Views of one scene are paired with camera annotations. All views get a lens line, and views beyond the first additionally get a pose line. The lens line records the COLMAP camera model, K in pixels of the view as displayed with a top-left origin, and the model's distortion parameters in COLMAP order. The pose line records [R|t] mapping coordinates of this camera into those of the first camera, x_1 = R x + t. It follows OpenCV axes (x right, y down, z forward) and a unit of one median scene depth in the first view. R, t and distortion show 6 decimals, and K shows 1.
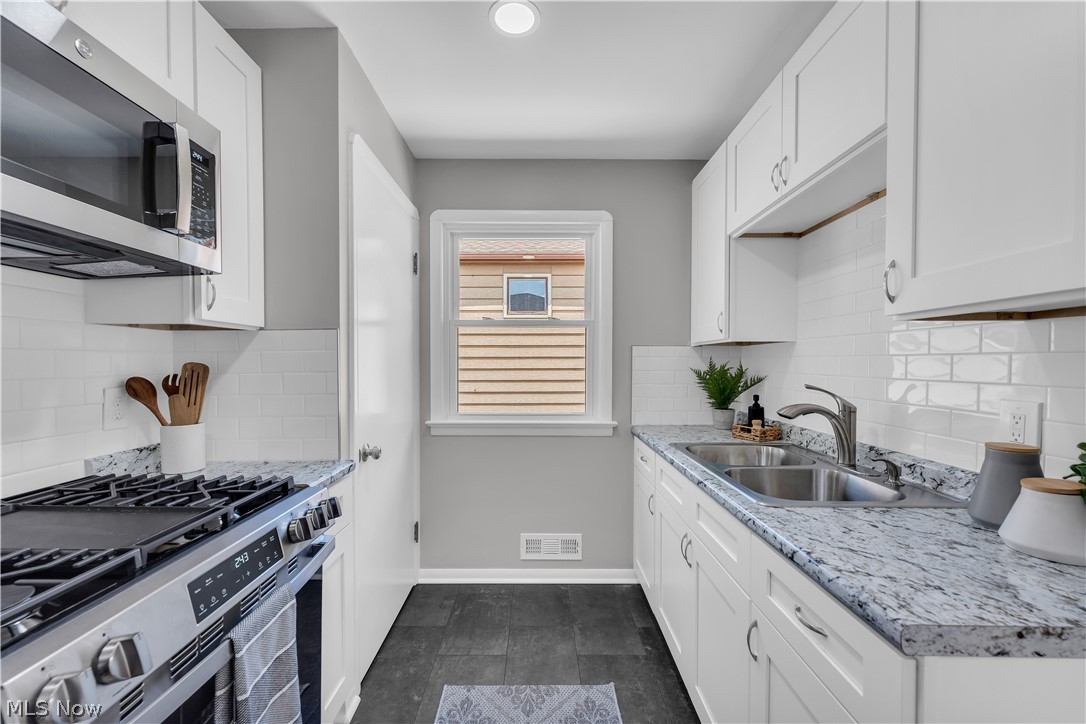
lens RADIAL K [[439.2, 0, 538.4], [0, 439.2, 369.4], [0, 0, 1]] dist [-0.001070, -0.000104]
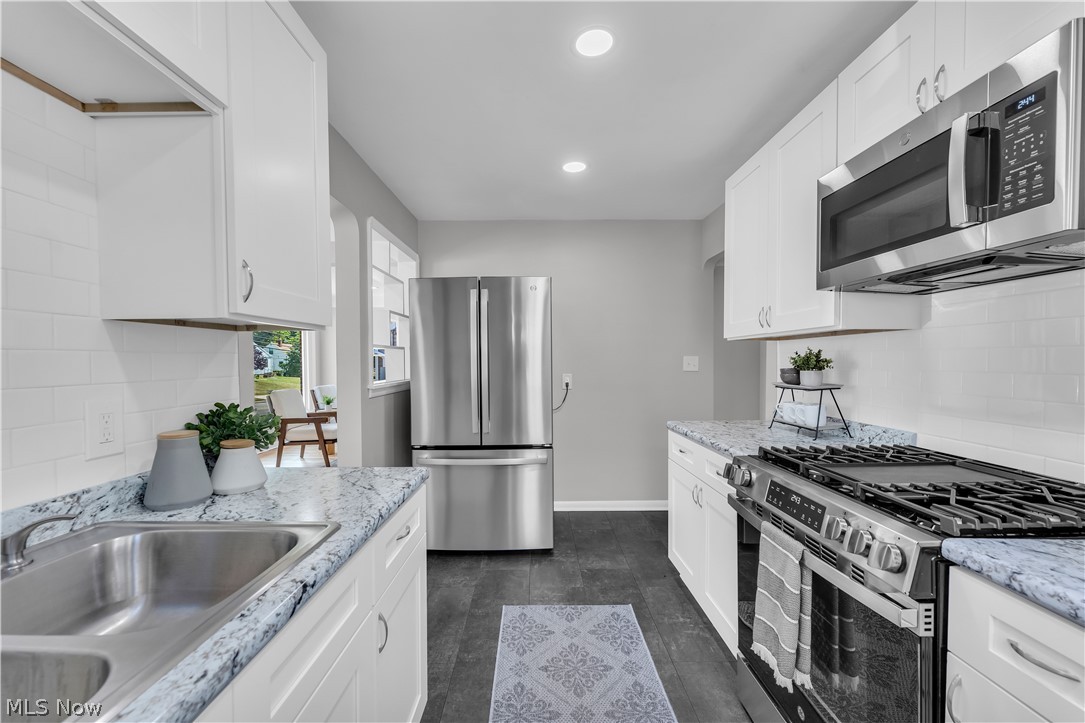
lens RADIAL K [[435.5, 0, 534.4], [0, 435.5, 368.9], [0, 0, 1]] dist [0.000237, 0.000094]
pose [[-0.999961, 0.001826, 0.008637, 0.126582], [0.002114, 0.999439, 0.033431, -0.028237], [-0.008571, 0.033448, -0.999404, 1.979403]]
